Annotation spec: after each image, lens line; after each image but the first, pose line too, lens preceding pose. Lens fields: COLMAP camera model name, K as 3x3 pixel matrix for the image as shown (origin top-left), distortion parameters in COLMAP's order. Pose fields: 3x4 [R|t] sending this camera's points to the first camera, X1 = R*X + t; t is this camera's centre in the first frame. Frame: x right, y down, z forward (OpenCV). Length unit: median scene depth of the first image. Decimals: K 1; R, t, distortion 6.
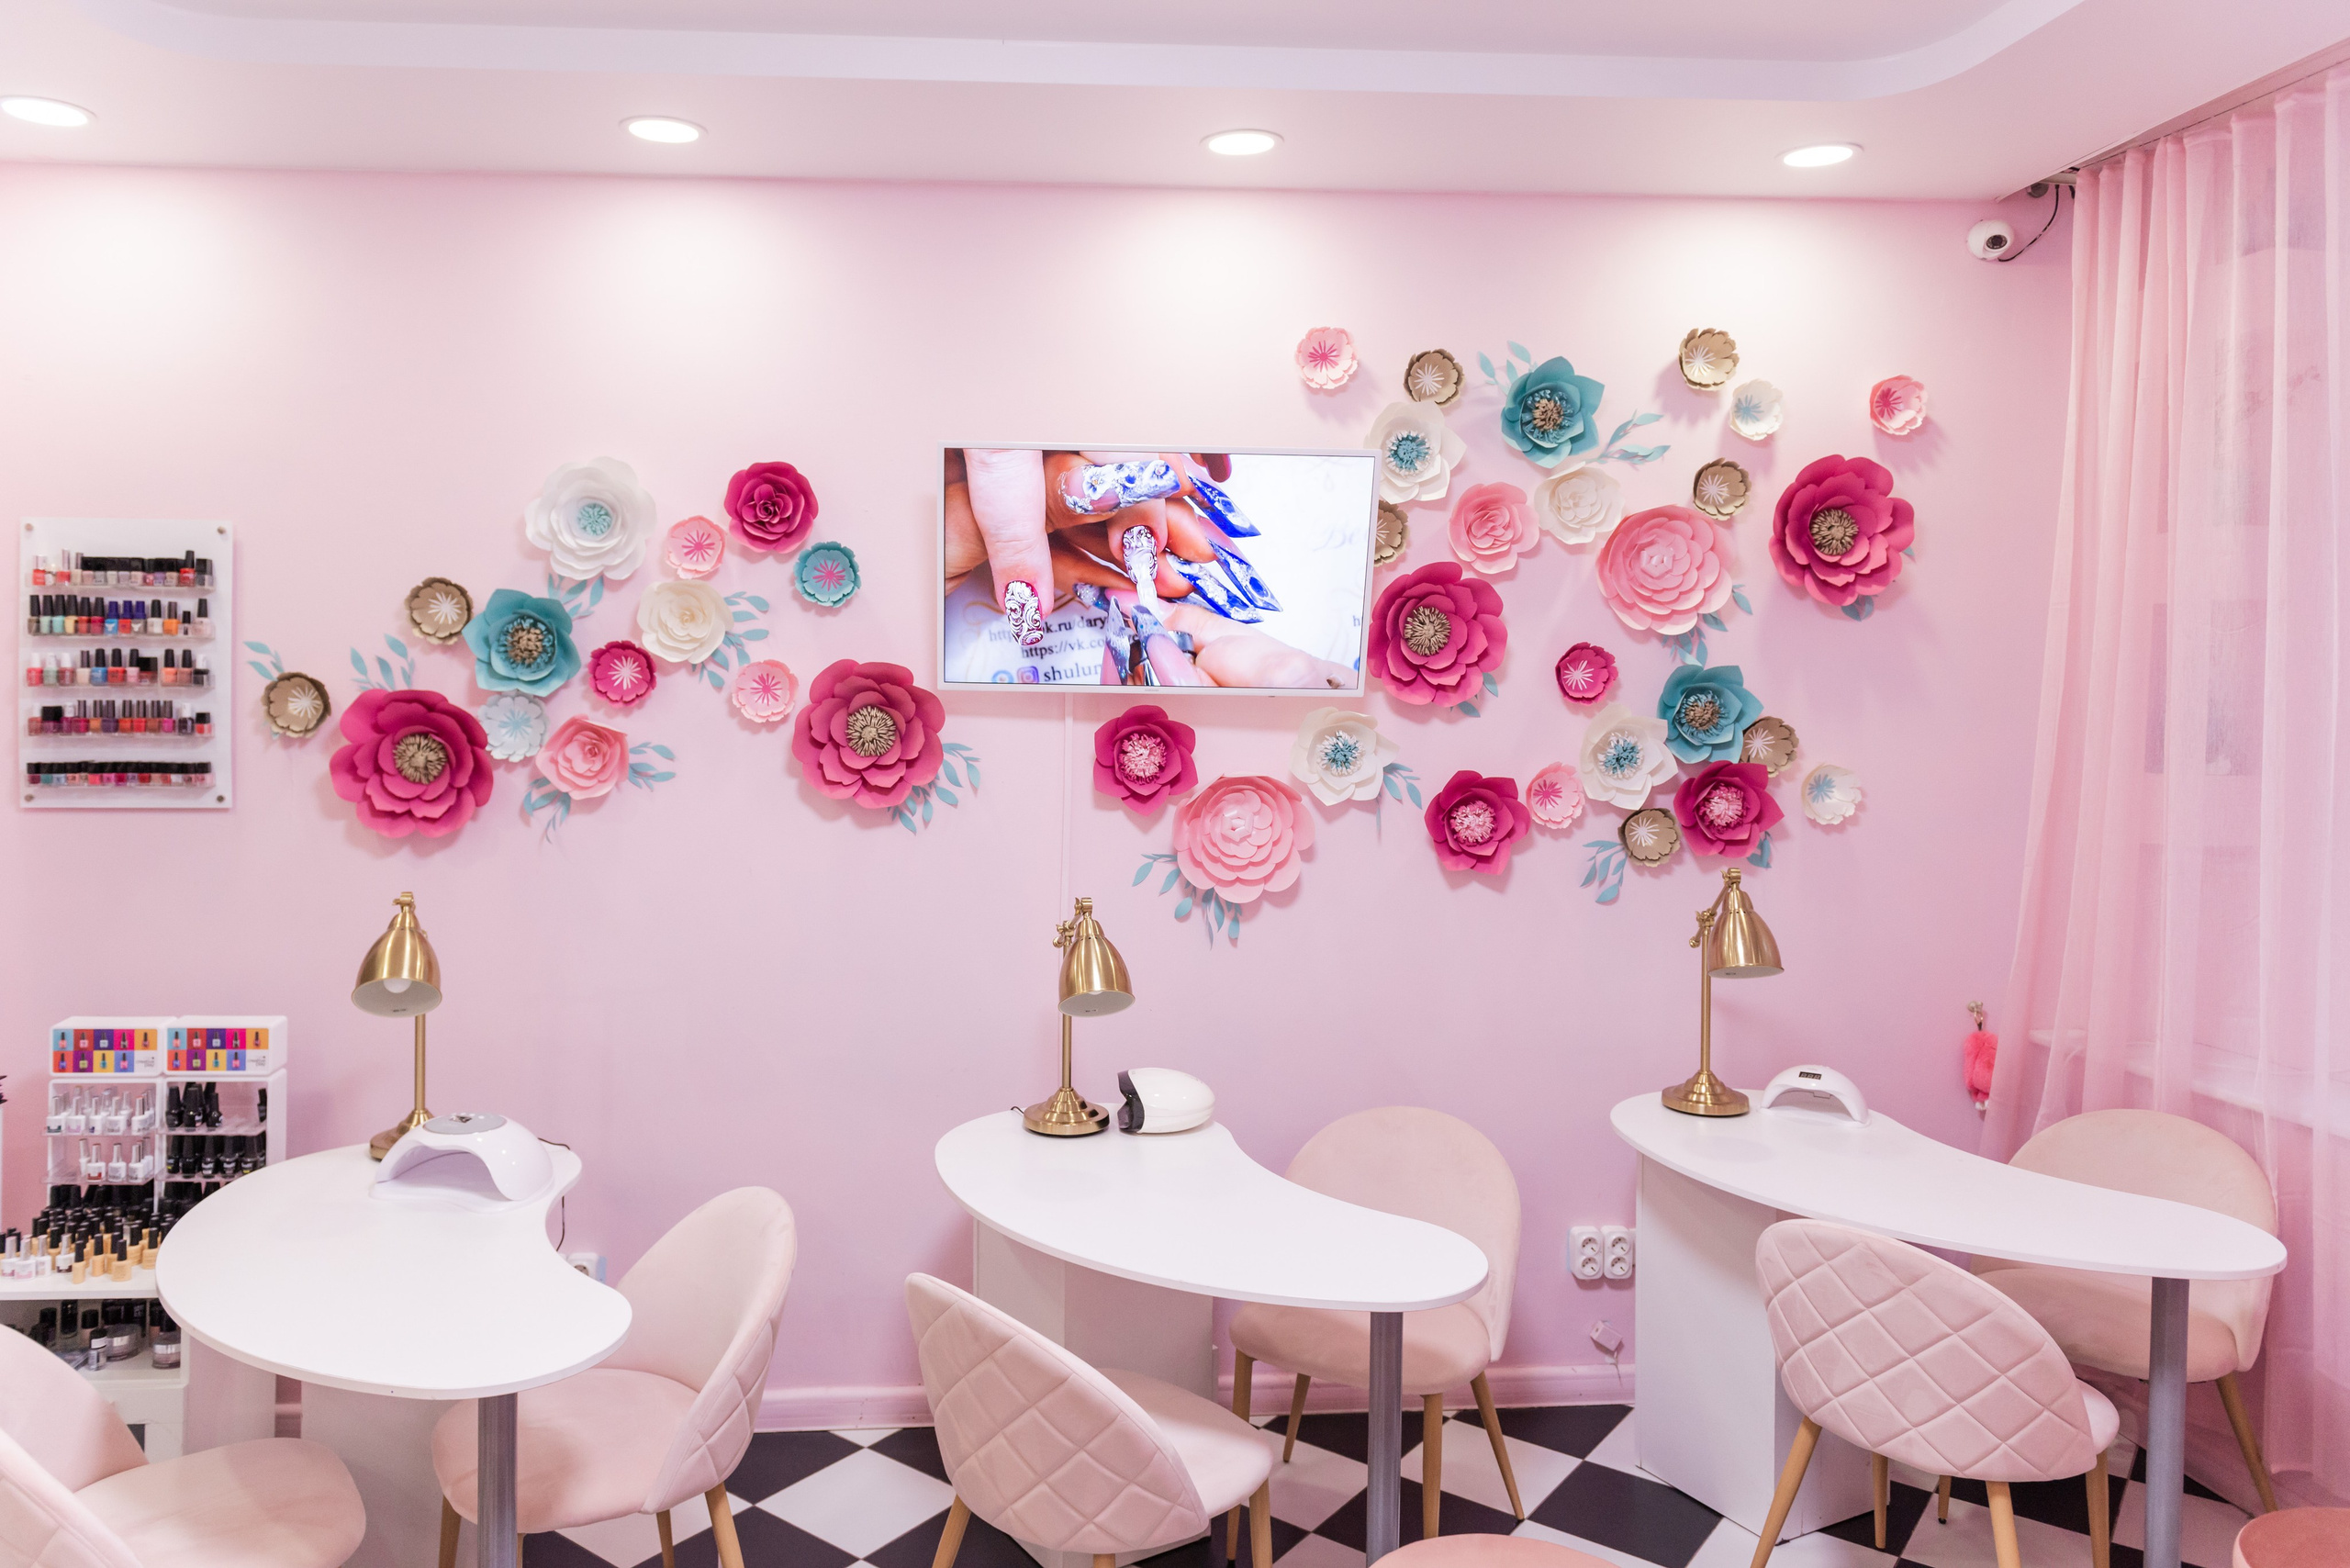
lens RADIAL K [[1598.6, 0, 1114.8], [0, 1598.6, 721.9], [0, 0, 1]] dist [-0.004283, -0.002319]
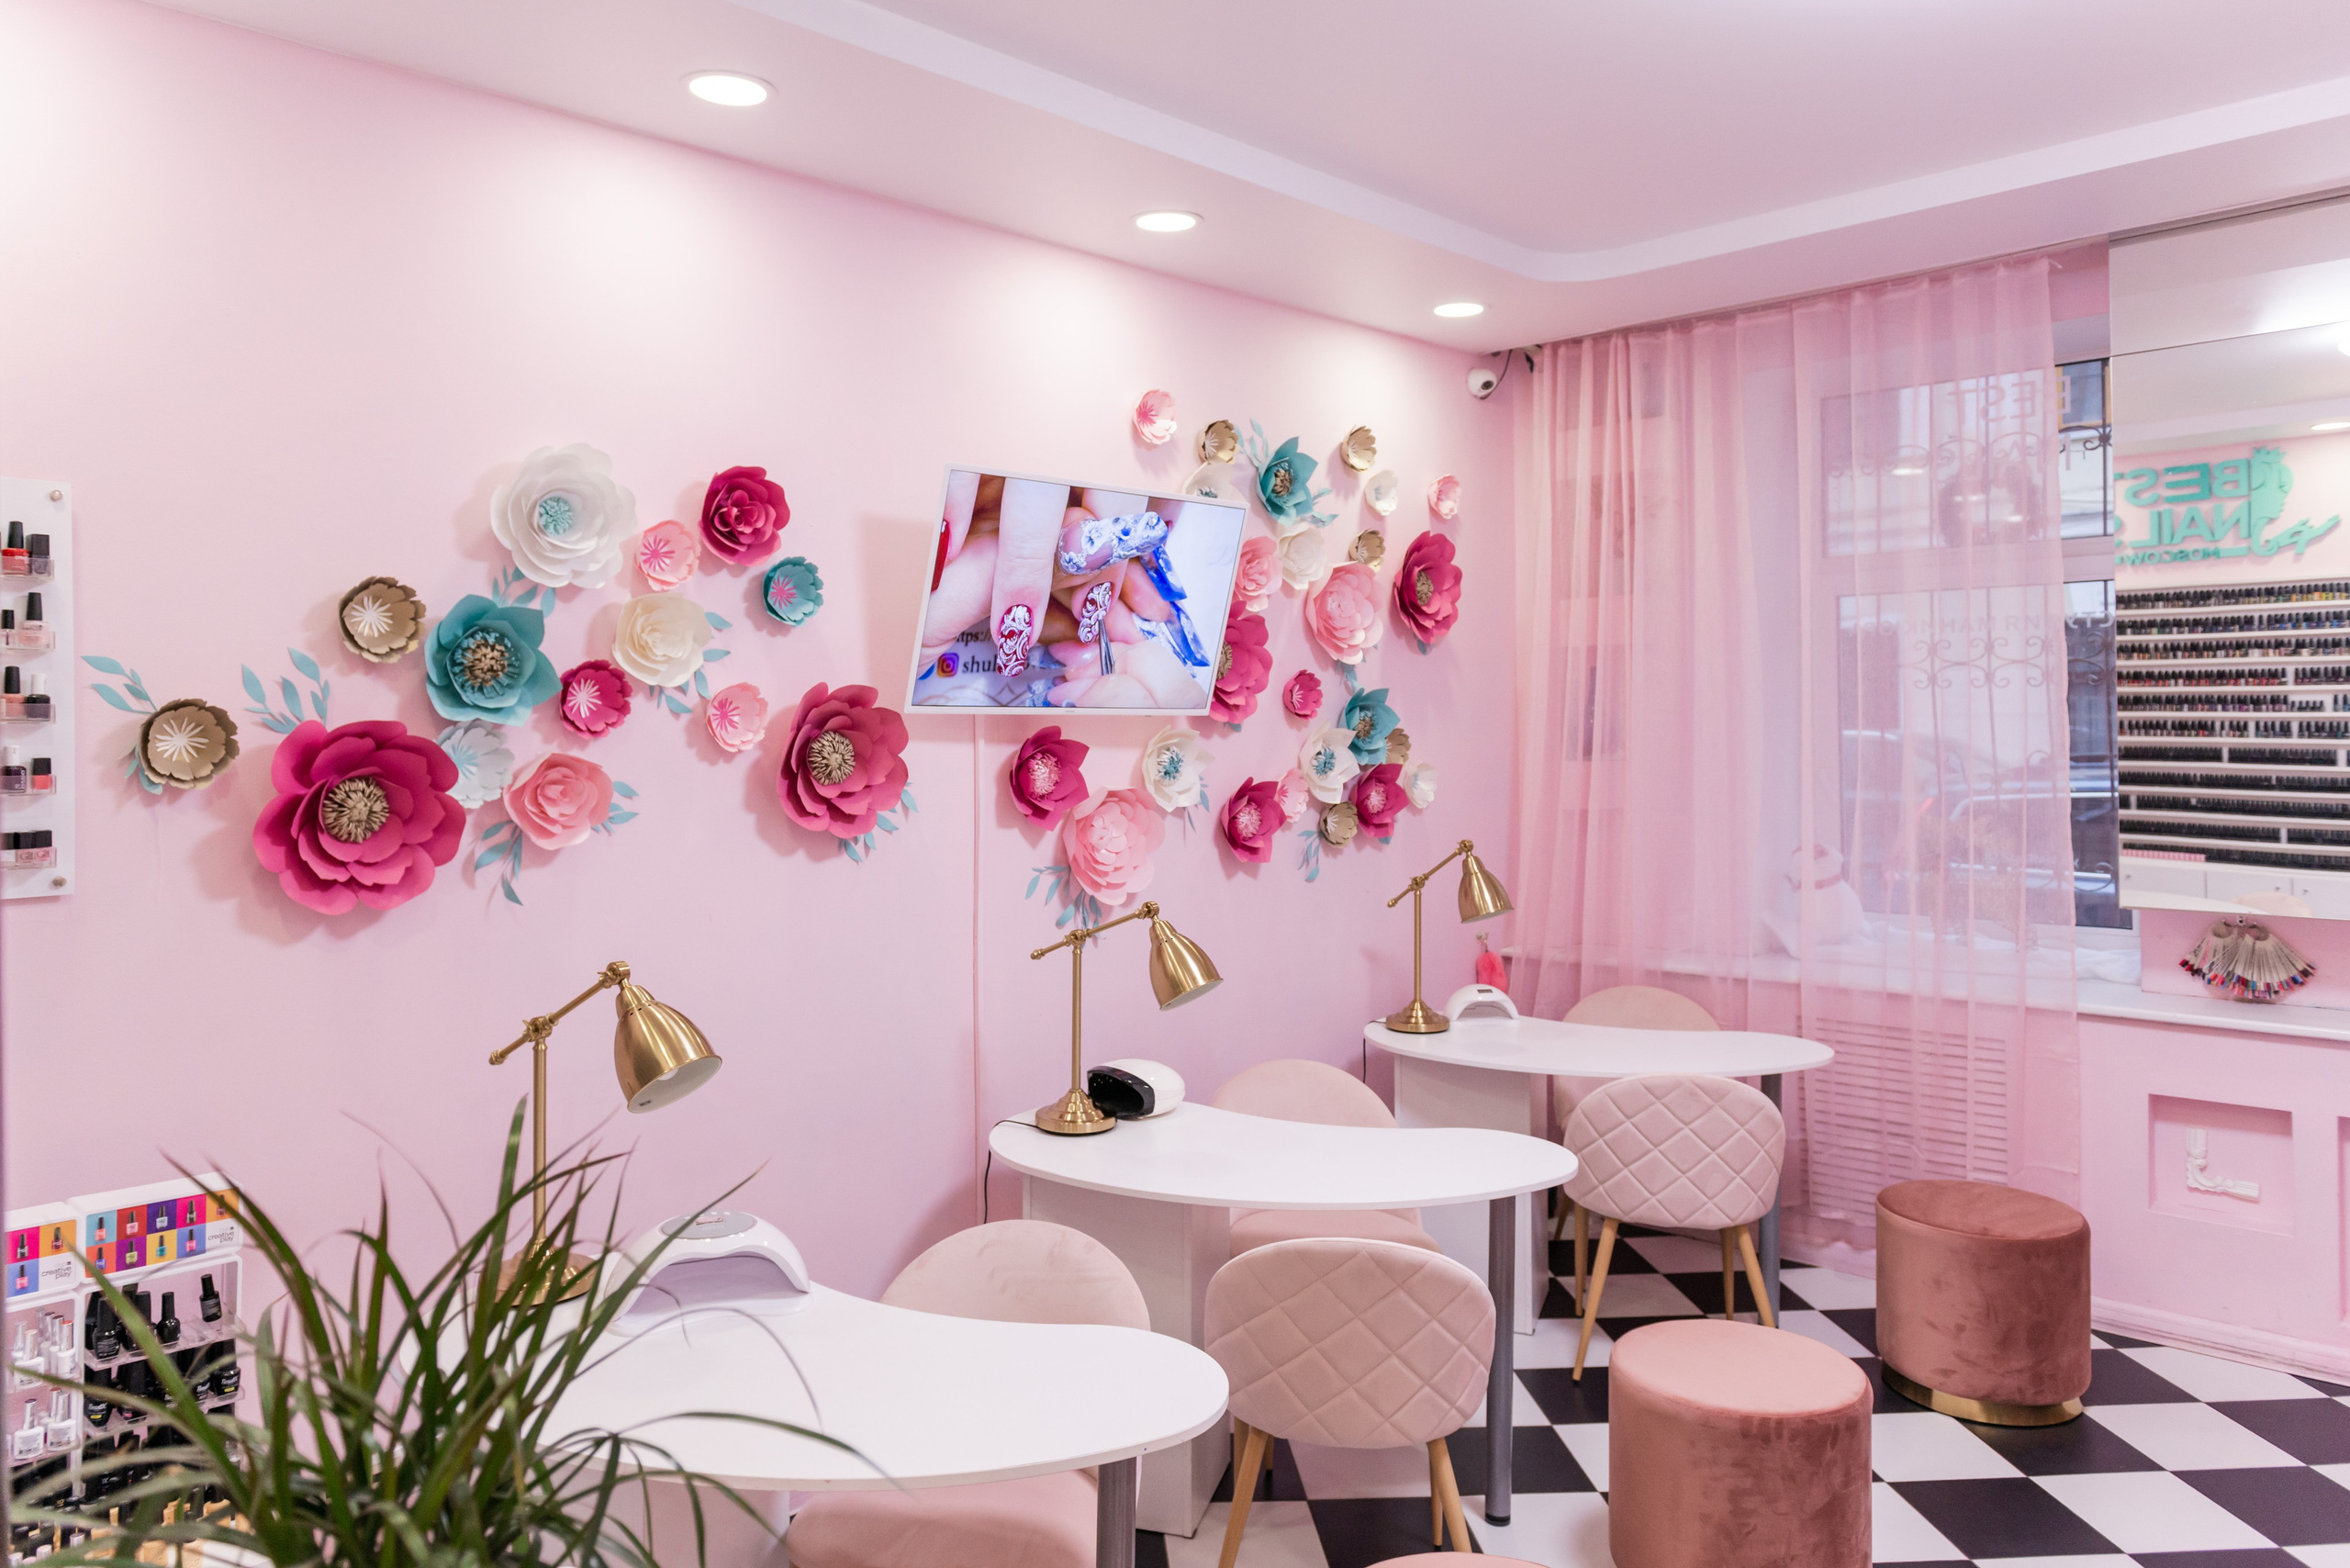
lens RADIAL K [[1568.6, 0, 1136.4], [0, 1568.6, 730.5], [0, 0, 1]] dist [-0.004643, -0.004655]
pose [[0.762231, -0.018712, 0.647035, -0.622094], [0.028686, 0.999577, -0.004886, -0.000881], [-0.646670, 0.022285, 0.762445, 0.172244]]
